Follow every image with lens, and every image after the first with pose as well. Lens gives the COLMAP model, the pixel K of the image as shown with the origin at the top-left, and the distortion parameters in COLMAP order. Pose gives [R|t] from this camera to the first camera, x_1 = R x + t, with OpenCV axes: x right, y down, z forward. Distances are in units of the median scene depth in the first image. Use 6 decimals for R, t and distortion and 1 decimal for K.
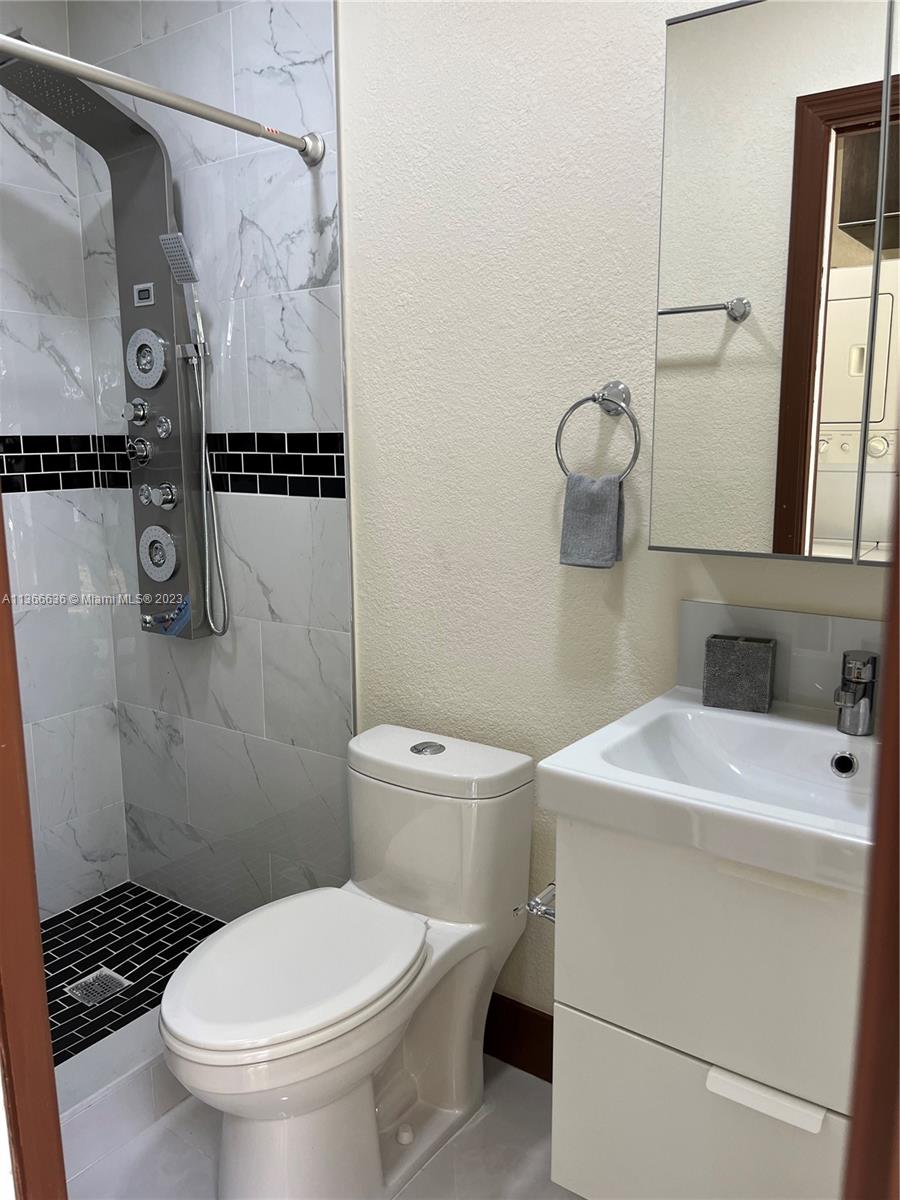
lens RADIAL K [[923.4, 0, 449.1], [0, 923.4, 604.0], [0, 0, 1]] dist [0.044235, -0.066268]
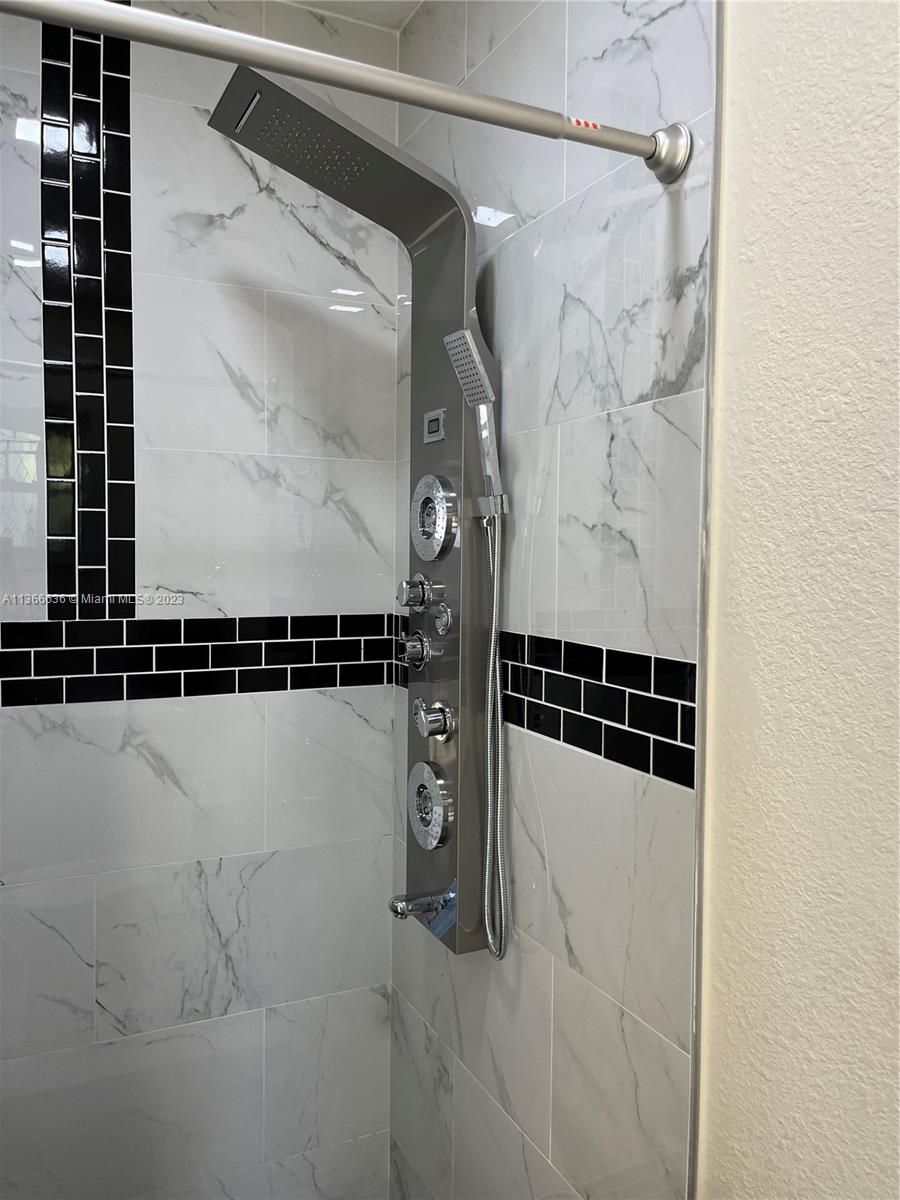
lens RADIAL K [[916.5, 0, 443.3], [0, 916.5, 590.5], [0, 0, 1]] dist [0.053258, -0.076666]
pose [[0.869303, 0.038530, -0.492775, 0.013841], [-0.106458, 0.988154, -0.110539, -0.151538], [0.482678, 0.148552, 0.863107, 0.476199]]
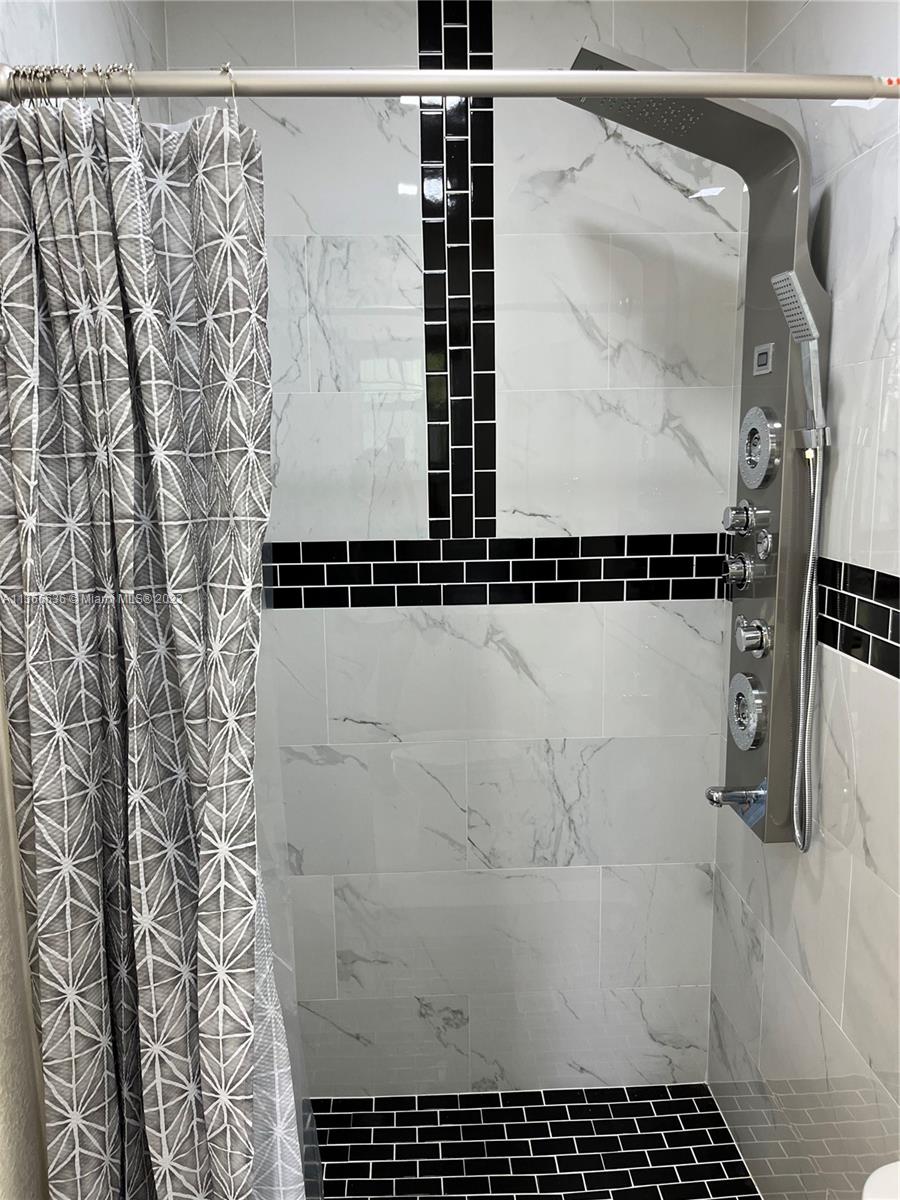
lens RADIAL K [[923.4, 0, 449.1], [0, 923.4, 604.0], [0, 0, 1]] dist [0.044235, -0.066268]
pose [[0.617514, 0.135137, -0.774864, 0.108478], [-0.133934, 0.988809, 0.065713, -0.174580], [0.775073, 0.063202, 0.628703, 0.406122]]
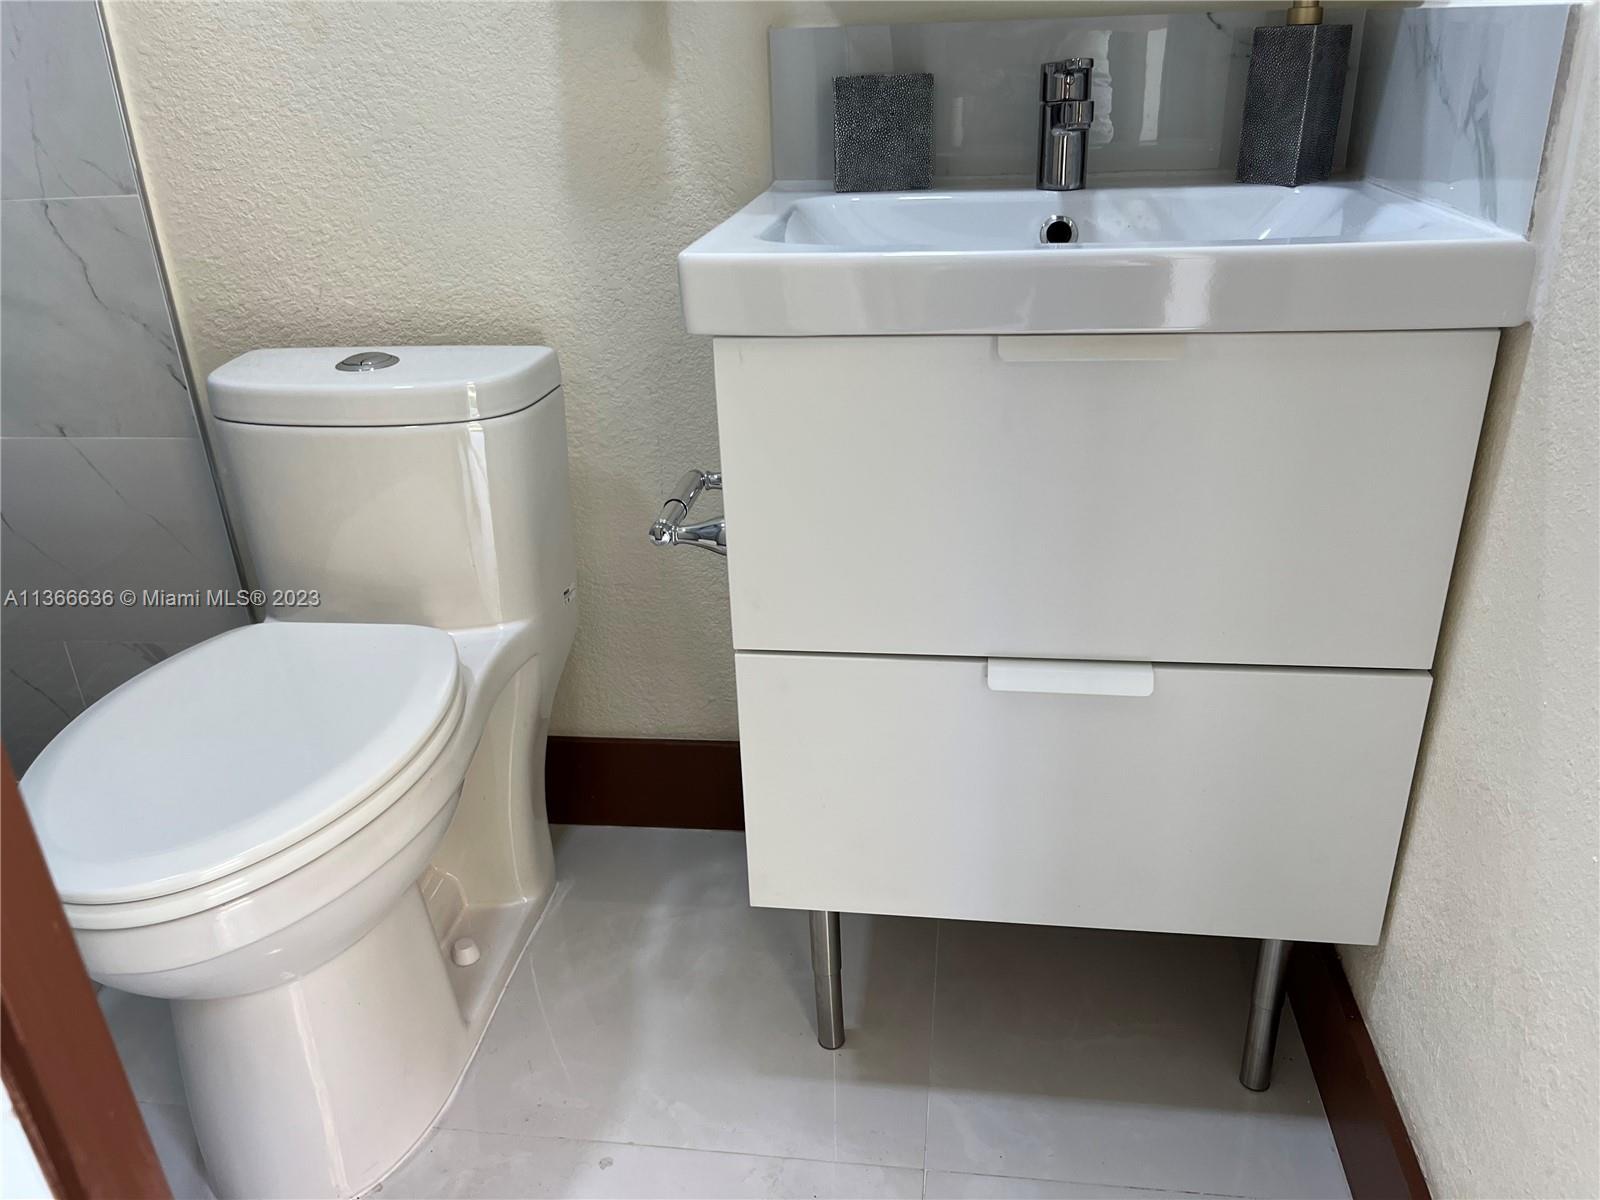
lens RADIAL K [[1222.4, 0, 798.9], [0, 1222.4, 625.3], [0, 0, 1]] dist [0.050174, -0.063240]
pose [[0.879712, -0.223166, 0.419886, -0.129362], [0.110889, 0.954962, 0.275230, 0.117762], [-0.462397, -0.195562, 0.864838, 0.160392]]
